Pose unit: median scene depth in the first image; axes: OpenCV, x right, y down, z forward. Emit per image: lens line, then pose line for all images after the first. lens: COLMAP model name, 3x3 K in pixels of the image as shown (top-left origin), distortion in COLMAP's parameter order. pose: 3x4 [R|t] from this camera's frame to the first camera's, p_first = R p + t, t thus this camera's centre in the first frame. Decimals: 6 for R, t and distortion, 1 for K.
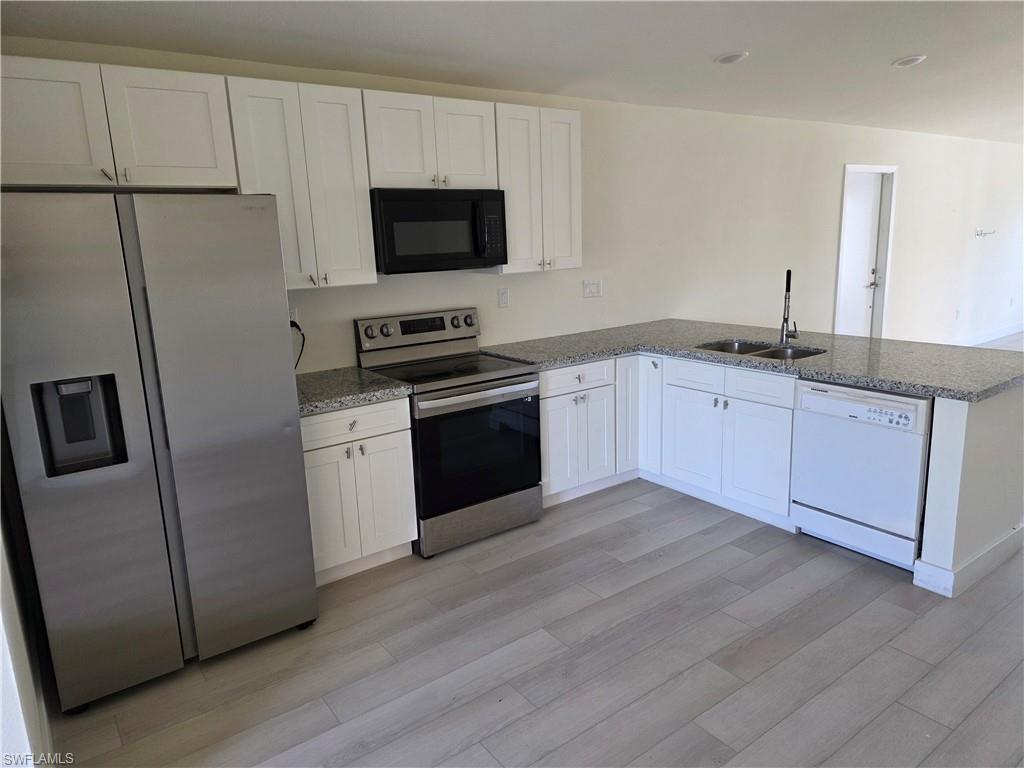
lens RADIAL K [[694.0, 0, 514.3], [0, 694.0, 386.0], [0, 0, 1]] dist [0.055492, -0.040160]
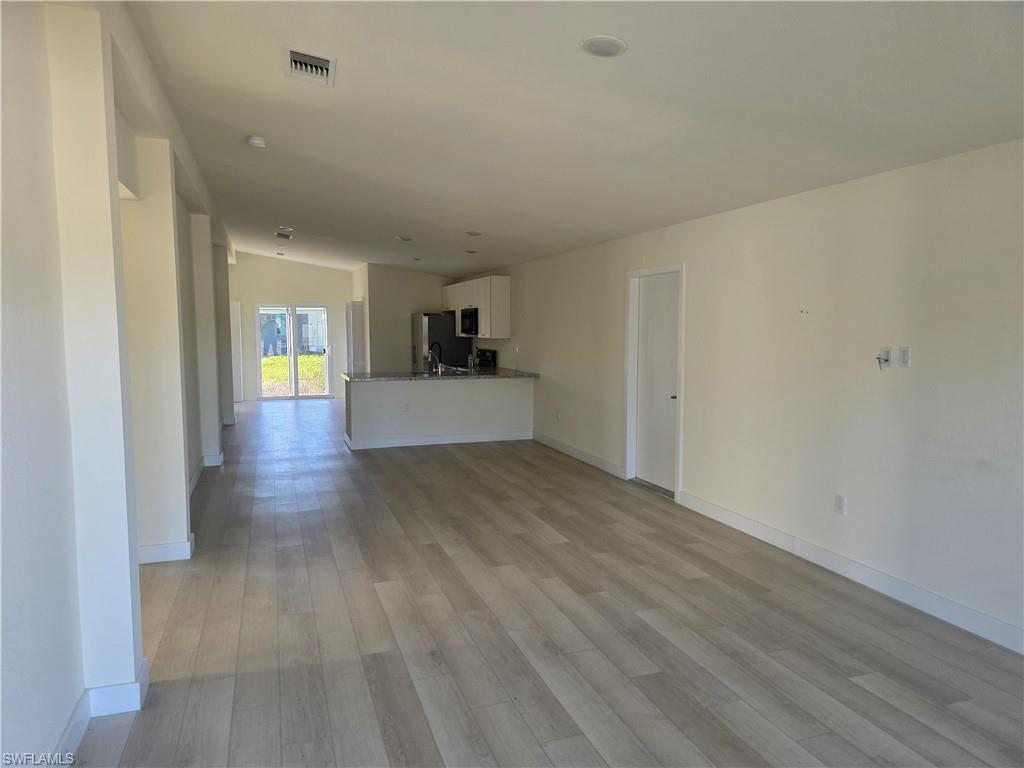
lens RADIAL K [[694.0, 0, 522.8], [0, 694.0, 381.2], [0, 0, 1]] dist [0.055492, -0.040160]
pose [[-0.291524, 0.114579, -0.949676, 2.725422], [-0.195940, 0.964596, 0.176527, -0.547621], [0.936280, 0.237541, -0.258753, 2.037722]]
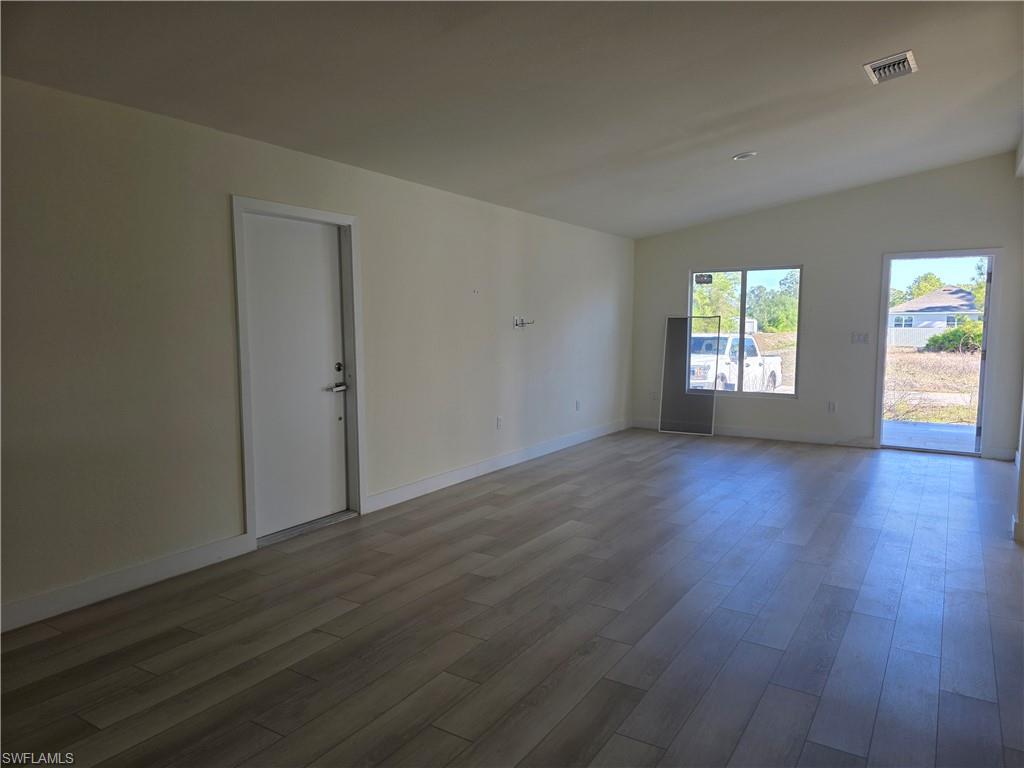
lens RADIAL K [[694.0, 0, 514.1], [0, 694.0, 393.7], [0, 0, 1]] dist [0.055492, -0.040160]
pose [[0.932600, -0.002599, 0.360903, 0.835409], [0.046861, 0.992381, -0.113945, -0.103681], [-0.357857, 0.123177, 0.925616, 0.630741]]
